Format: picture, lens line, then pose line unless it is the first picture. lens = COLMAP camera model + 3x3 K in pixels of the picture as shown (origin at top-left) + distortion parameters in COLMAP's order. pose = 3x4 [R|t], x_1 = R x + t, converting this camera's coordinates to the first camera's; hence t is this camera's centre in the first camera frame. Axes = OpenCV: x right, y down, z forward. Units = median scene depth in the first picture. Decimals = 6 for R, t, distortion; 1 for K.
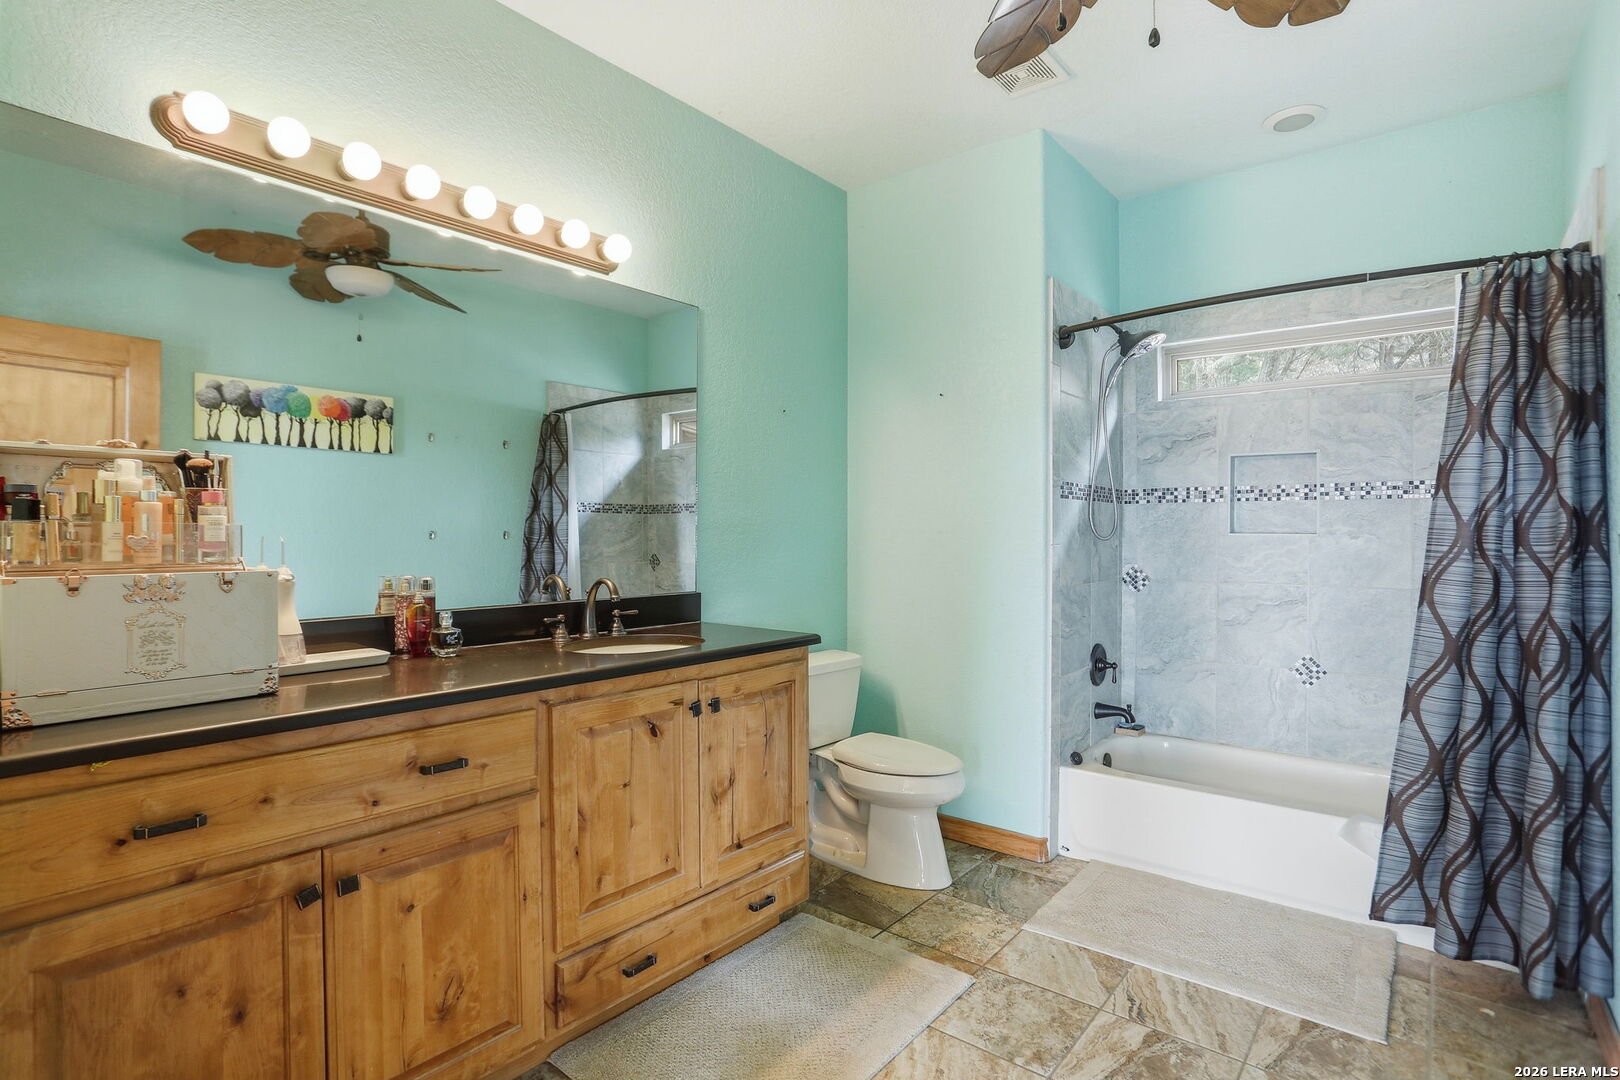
lens RADIAL K [[789.0, 0, 814.8], [0, 789.0, 538.4], [0, 0, 1]] dist [-0.032450, 0.004048]
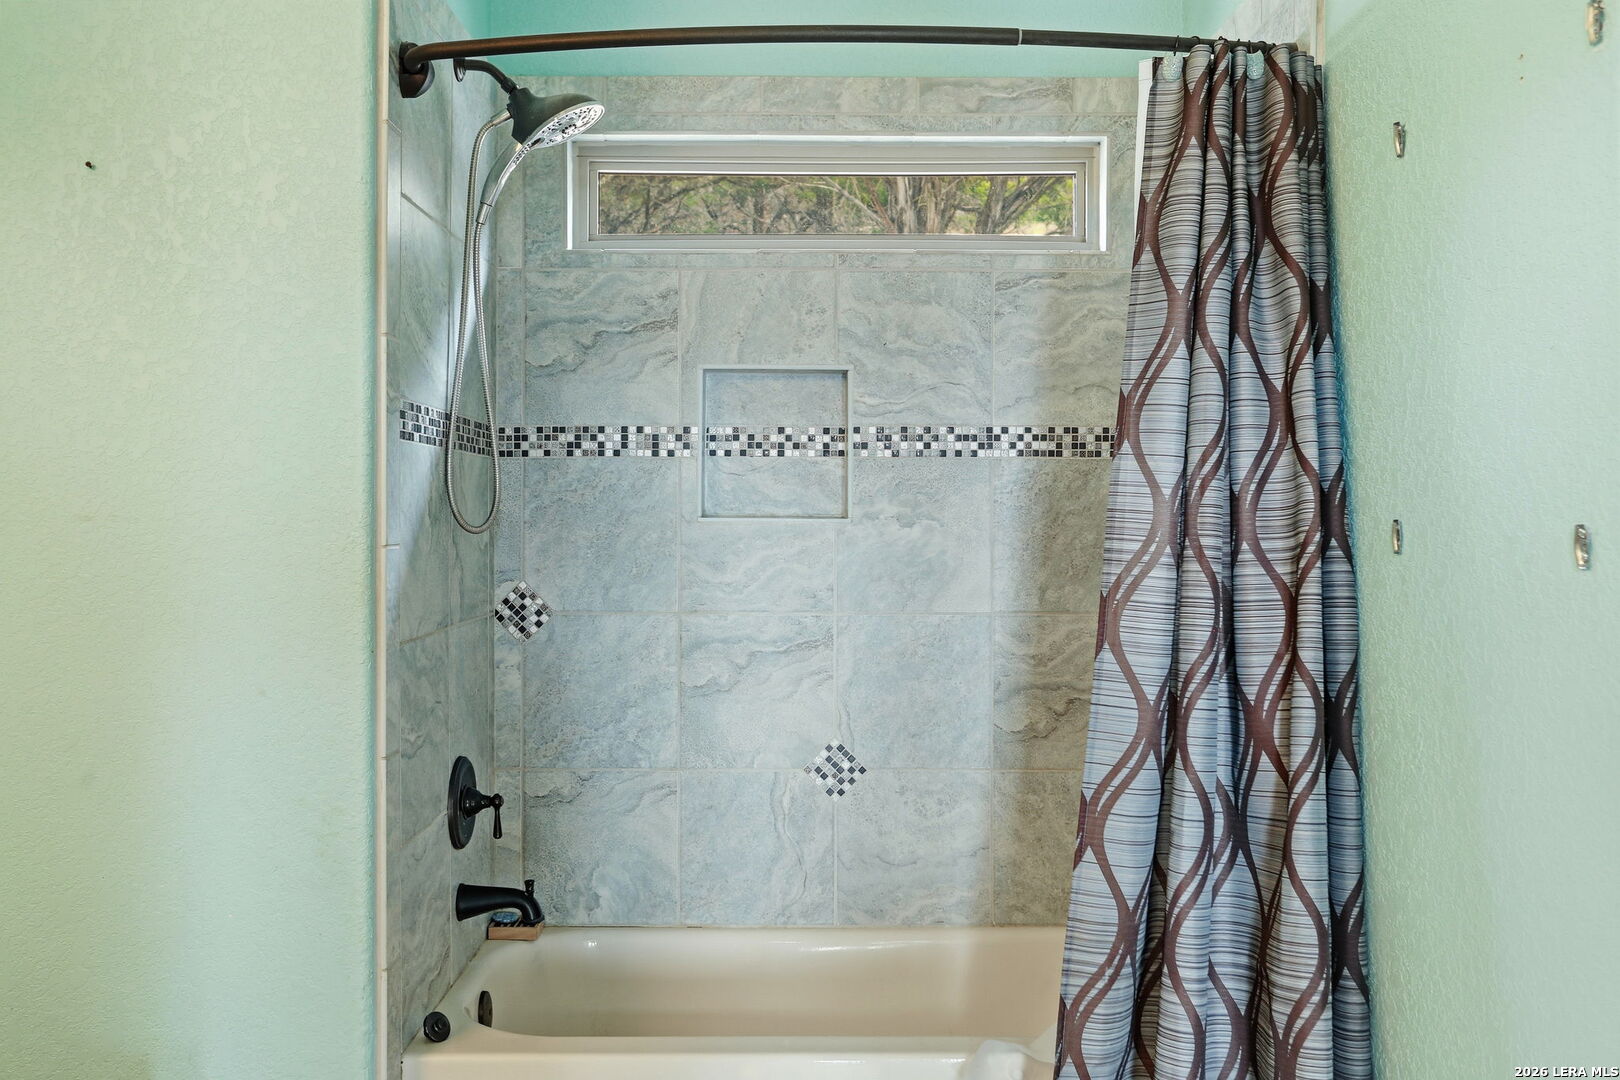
lens RADIAL K [[1430.0, 0, 807.1], [0, 1430.0, 515.0], [0, 0, 1]] dist [0.007483, 0.011463]
pose [[0.775668, -0.001604, 0.631139, -0.014162], [0.005359, 0.999977, -0.004045, -0.004272], [-0.631118, 0.006520, 0.775659, 0.236954]]
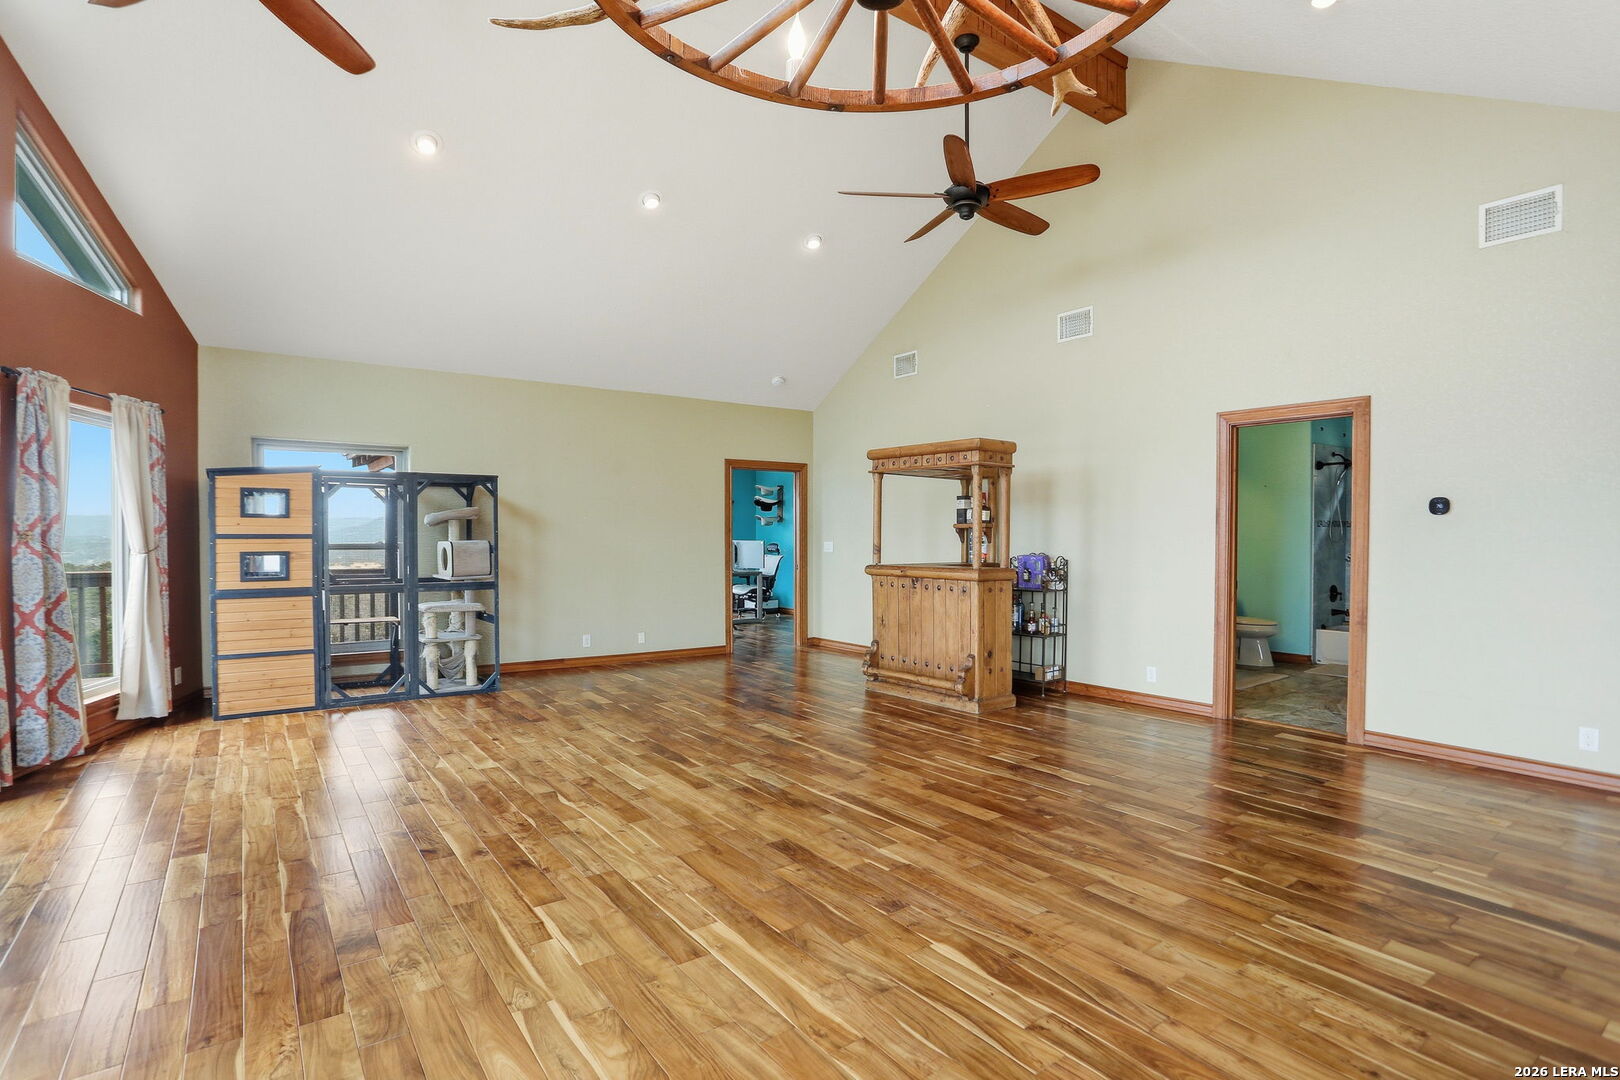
lens RADIAL K [[789.0, 0, 806.1], [0, 789.0, 537.2], [0, 0, 1]] dist [-0.032450, 0.004048]
pose [[0.965920, 0.004892, -0.258793, -0.656628], [-0.005076, 0.999987, -0.000042, -0.007067], [0.258790, 0.001354, 0.965933, -1.934086]]
